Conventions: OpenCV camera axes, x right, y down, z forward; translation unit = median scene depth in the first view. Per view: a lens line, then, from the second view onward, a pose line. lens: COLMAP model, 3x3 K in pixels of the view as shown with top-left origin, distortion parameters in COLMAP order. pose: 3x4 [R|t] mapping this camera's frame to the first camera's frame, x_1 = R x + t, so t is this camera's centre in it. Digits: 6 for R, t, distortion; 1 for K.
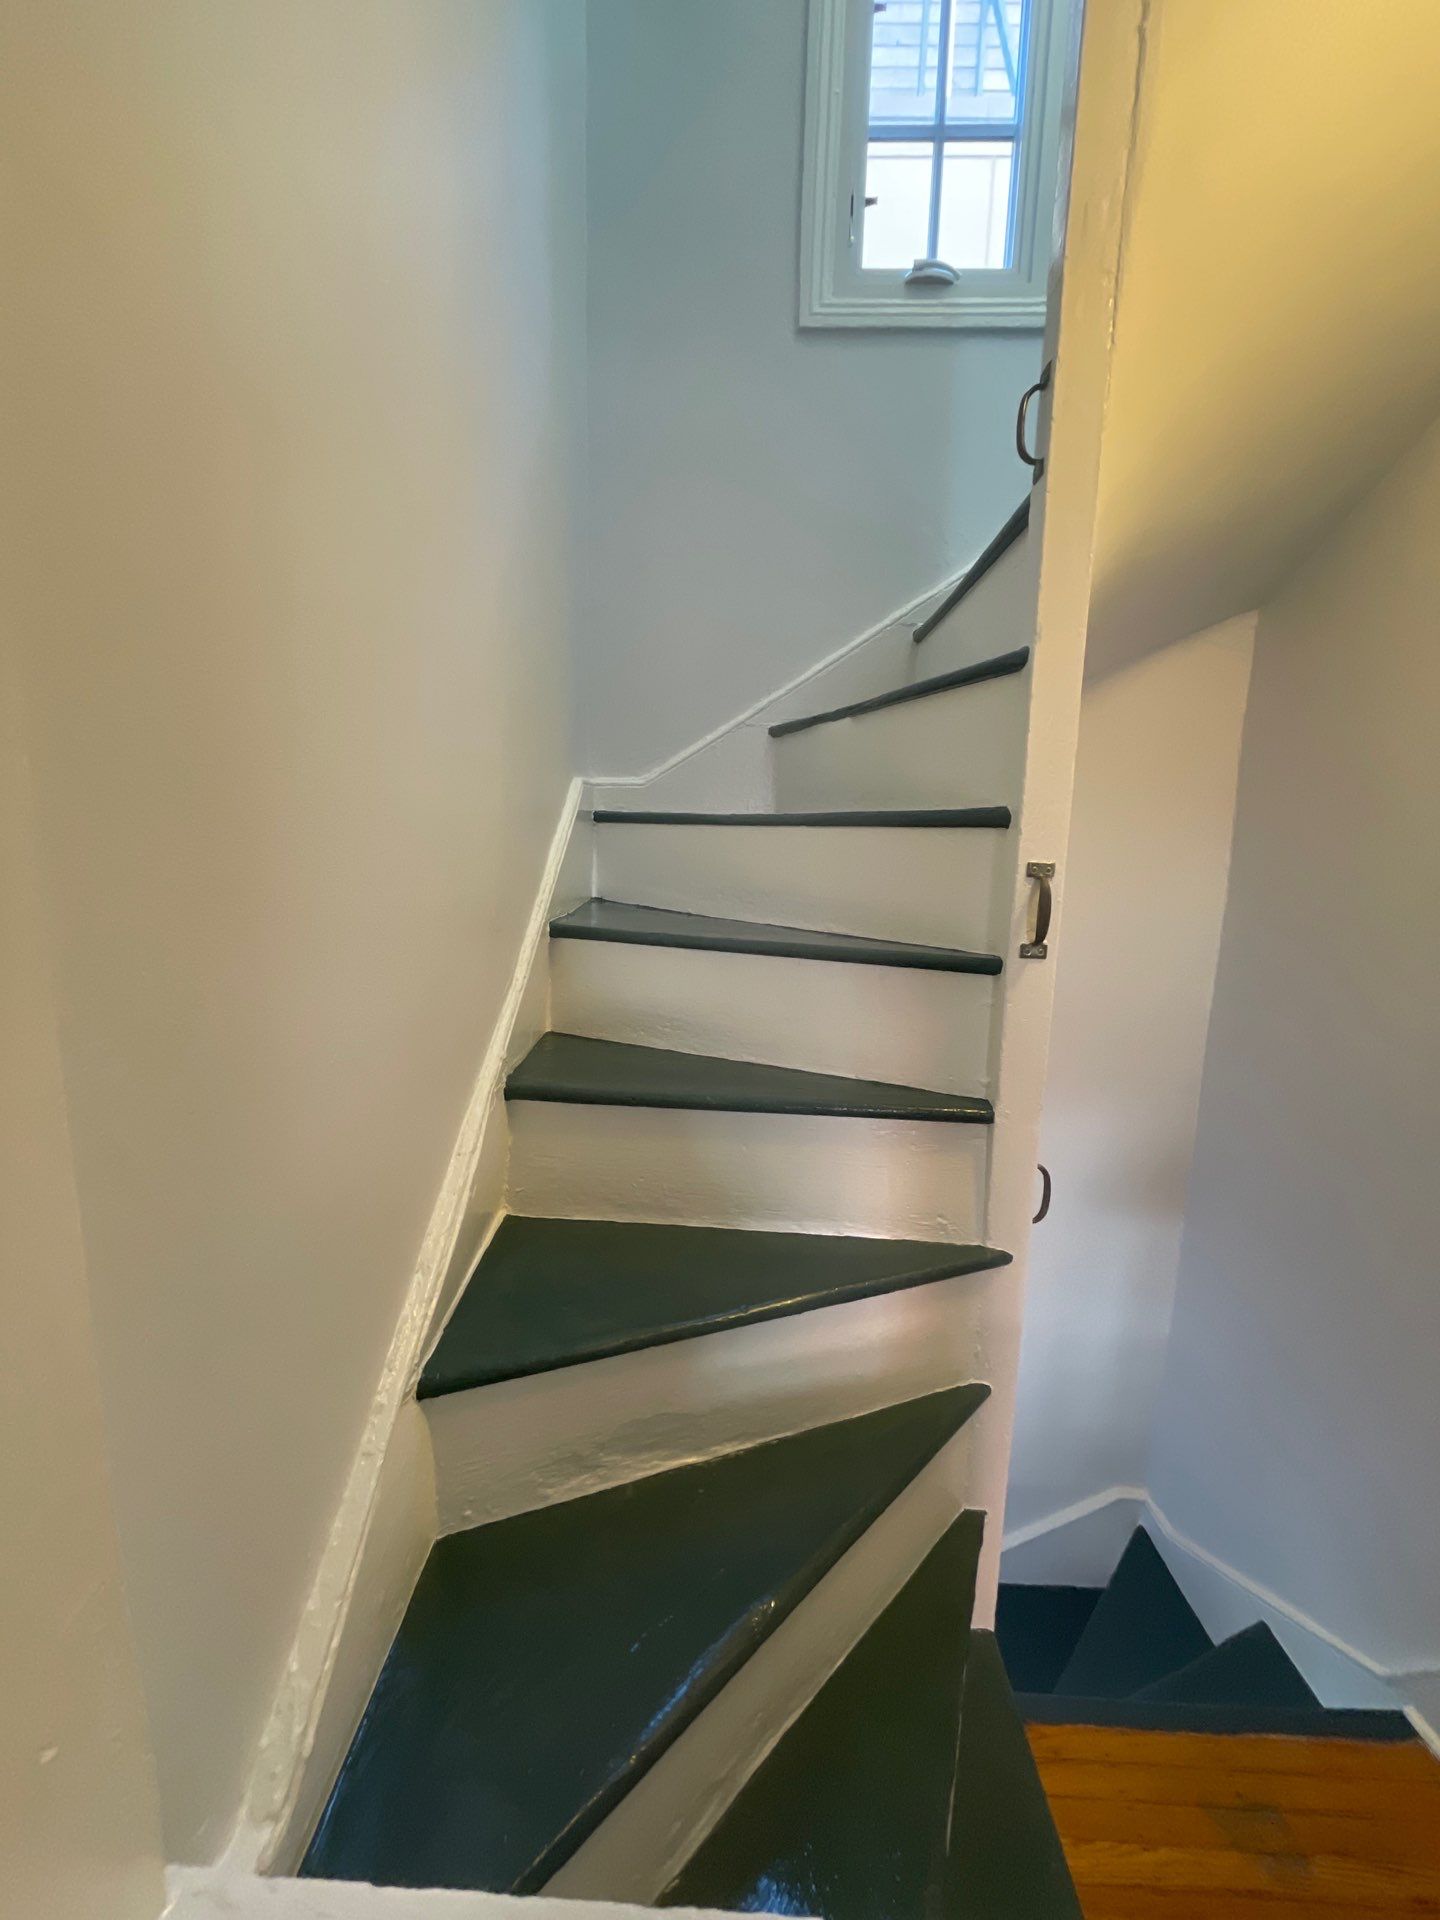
lens RADIAL K [[767.1, 0, 718.9], [0, 767.1, 955.7], [0, 0, 1]] dist [0.000865, 0.000375]
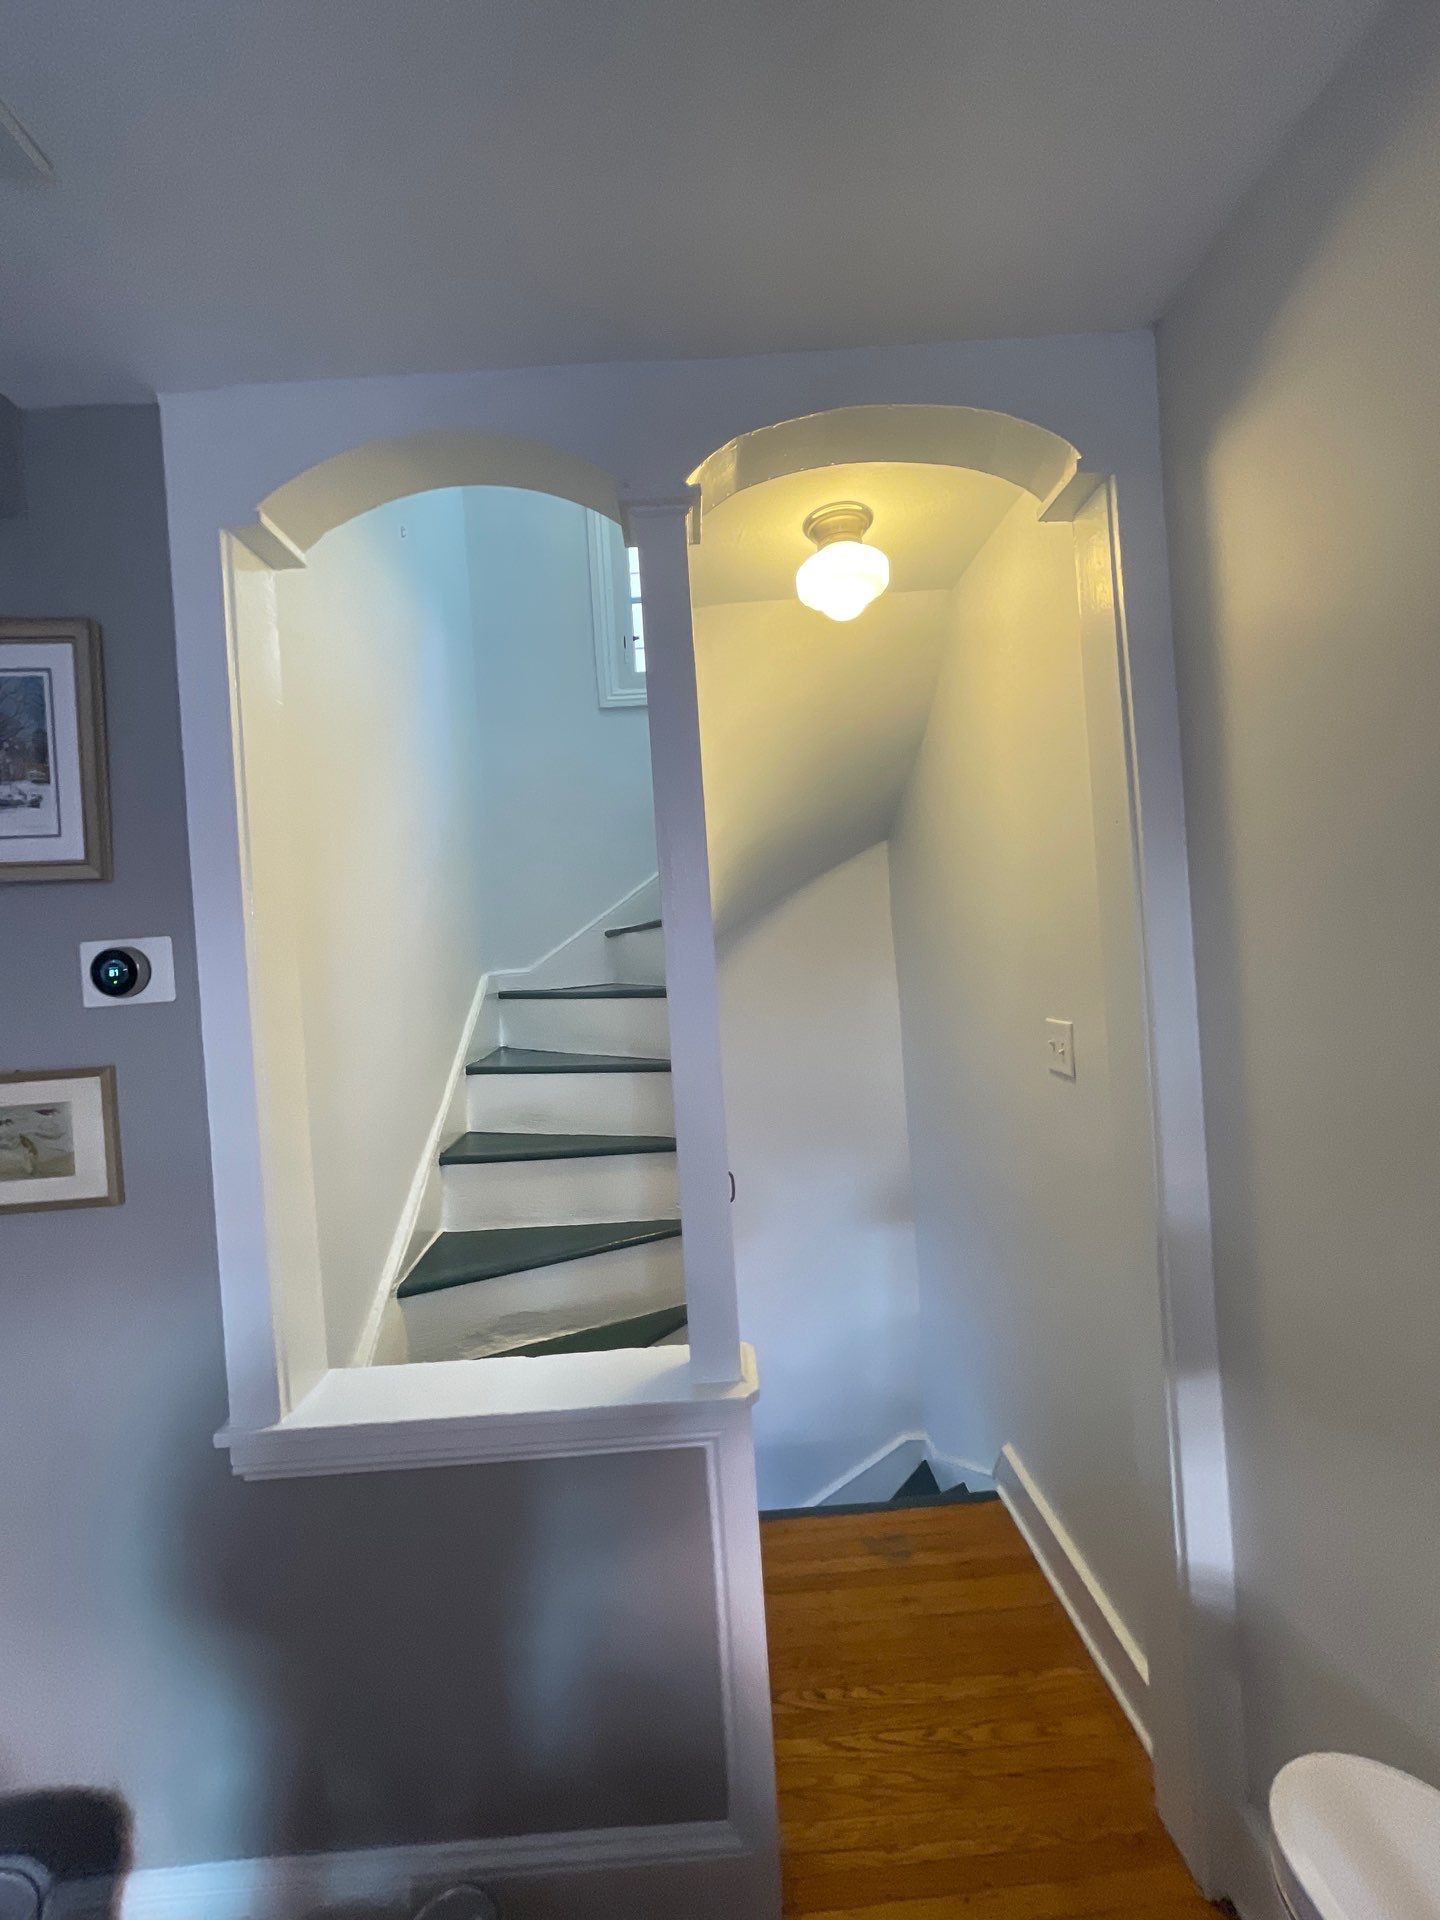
lens RADIAL K [[767.1, 0, 716.6], [0, 767.1, 961.8], [0, 0, 1]] dist [0.000865, 0.000375]
pose [[0.995004, -0.087481, 0.048112, 0.234671], [0.093779, 0.984263, -0.149775, 0.030632], [-0.034253, 0.153538, 0.987549, -0.638850]]
